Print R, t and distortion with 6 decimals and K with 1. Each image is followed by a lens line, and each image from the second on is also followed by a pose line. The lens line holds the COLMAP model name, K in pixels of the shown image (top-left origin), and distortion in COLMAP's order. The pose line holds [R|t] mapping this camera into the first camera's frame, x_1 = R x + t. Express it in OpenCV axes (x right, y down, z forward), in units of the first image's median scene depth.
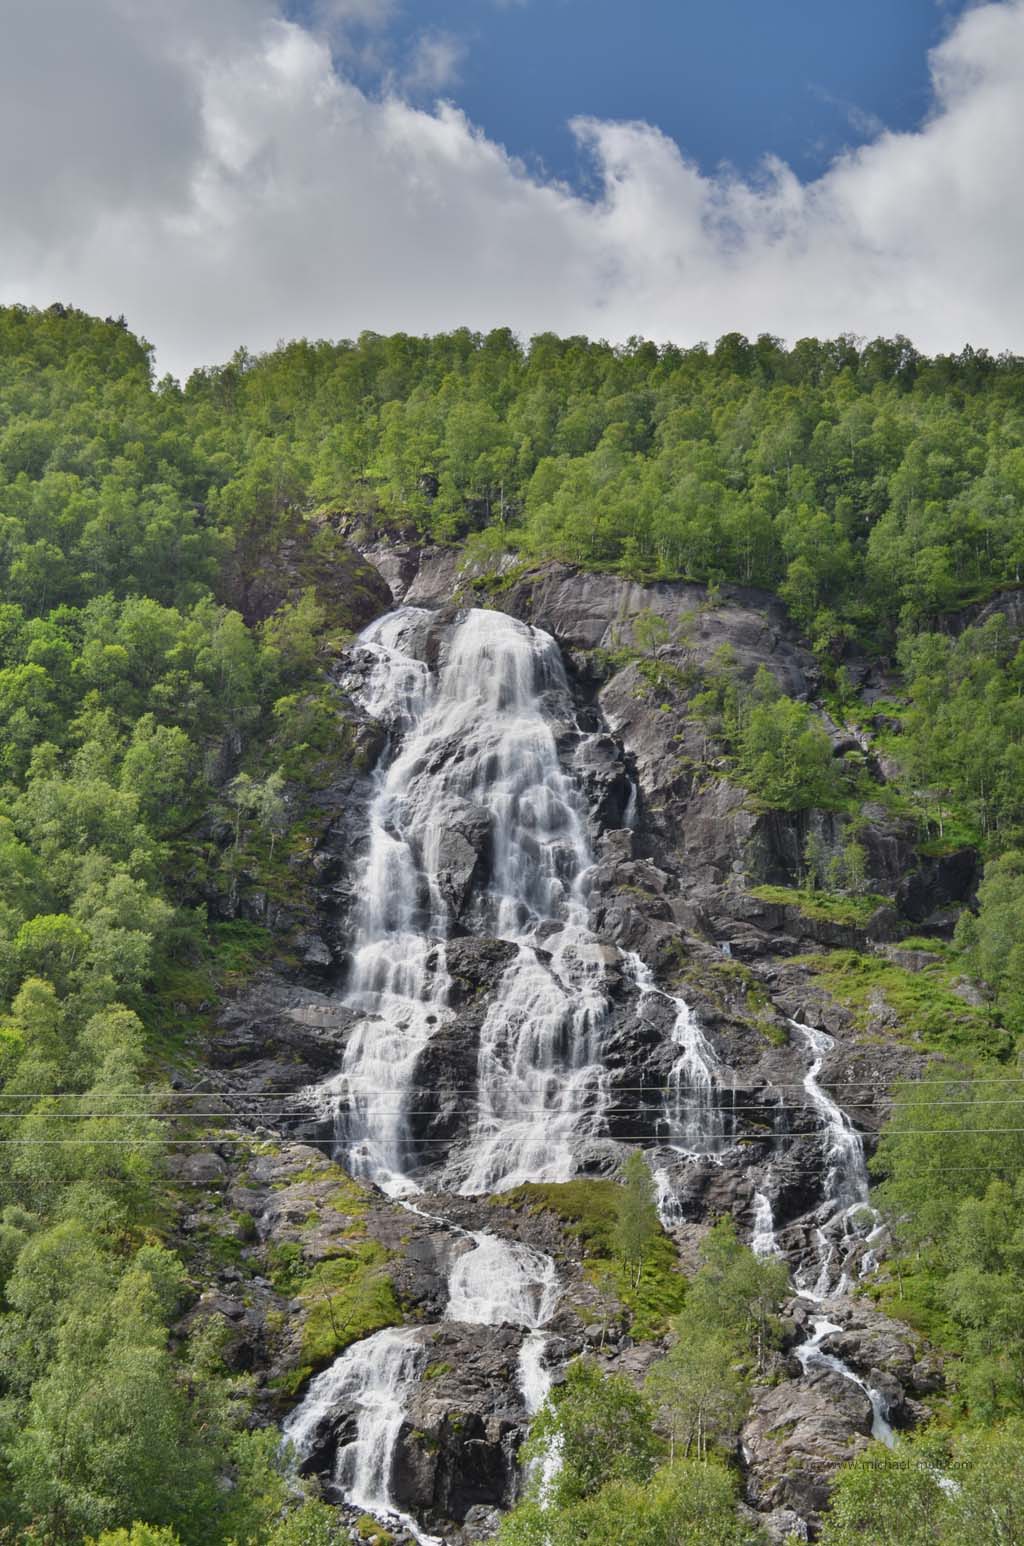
lens RADIAL K [[1851.5, 0, 514.3], [0, 1851.5, 778.5], [0, 0, 1]] dist [-0.034480, 0.000000]
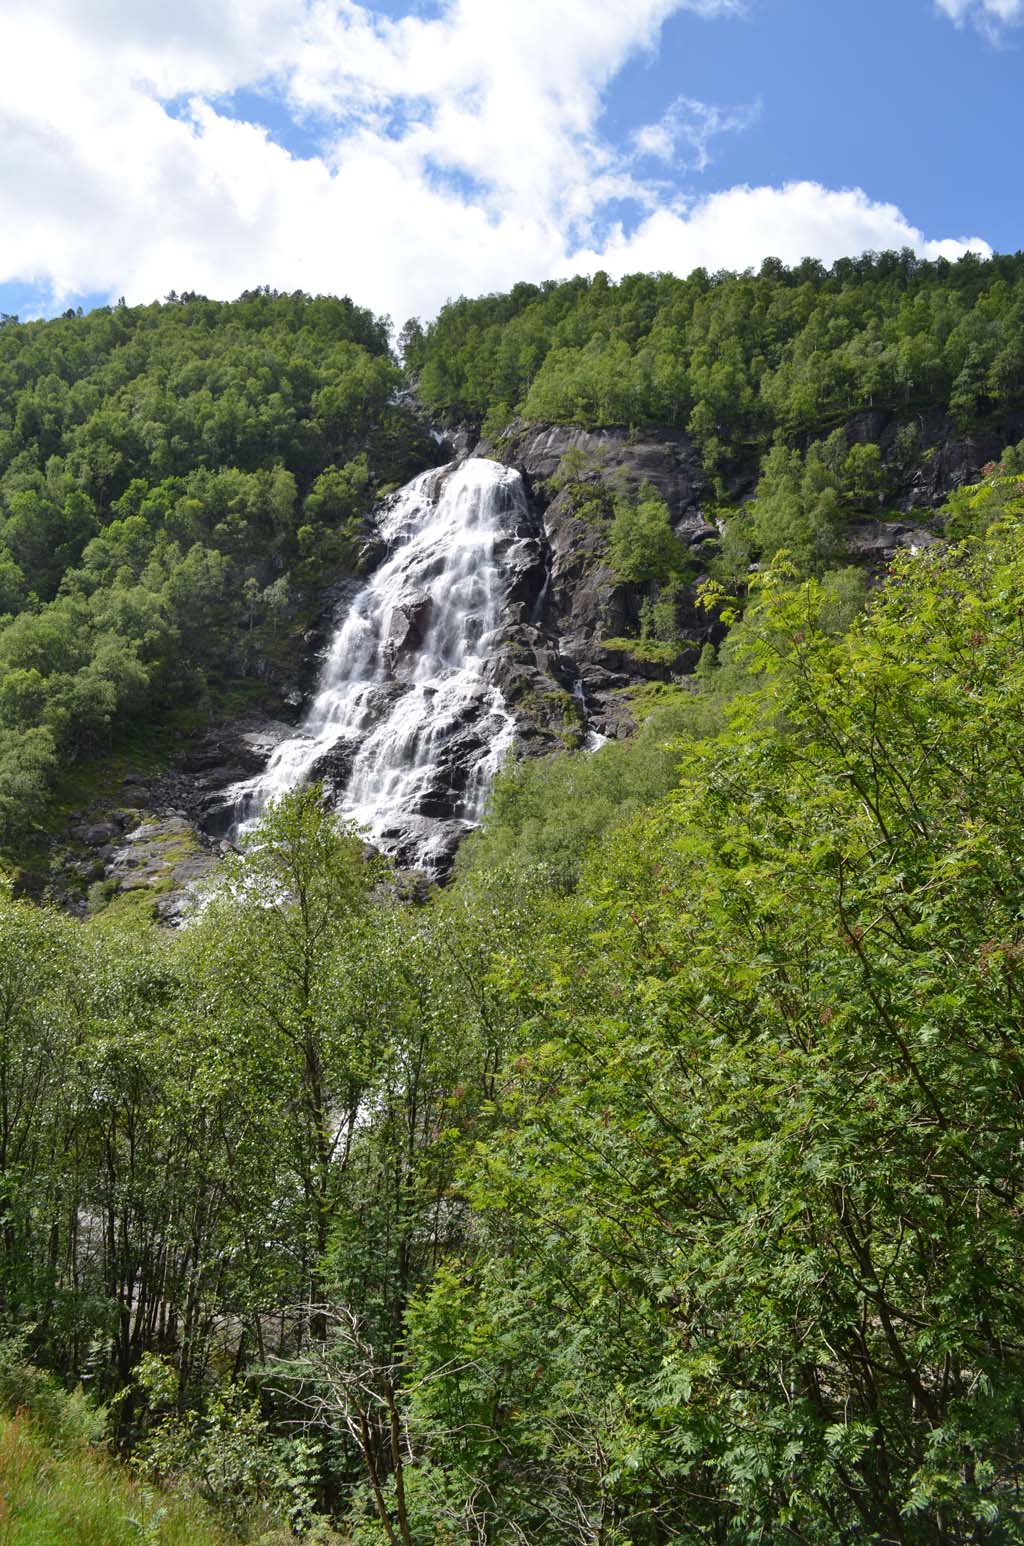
lens RADIAL K [[1217.1, 0, 515.3], [0, 1217.1, 770.6], [0, 0, 1]] dist [-0.085577, -0.002024]
pose [[0.970640, -0.022708, -0.239463, 0.286009], [0.052137, 0.991728, 0.117292, 0.047506], [0.234819, -0.126333, 0.963795, 0.109744]]
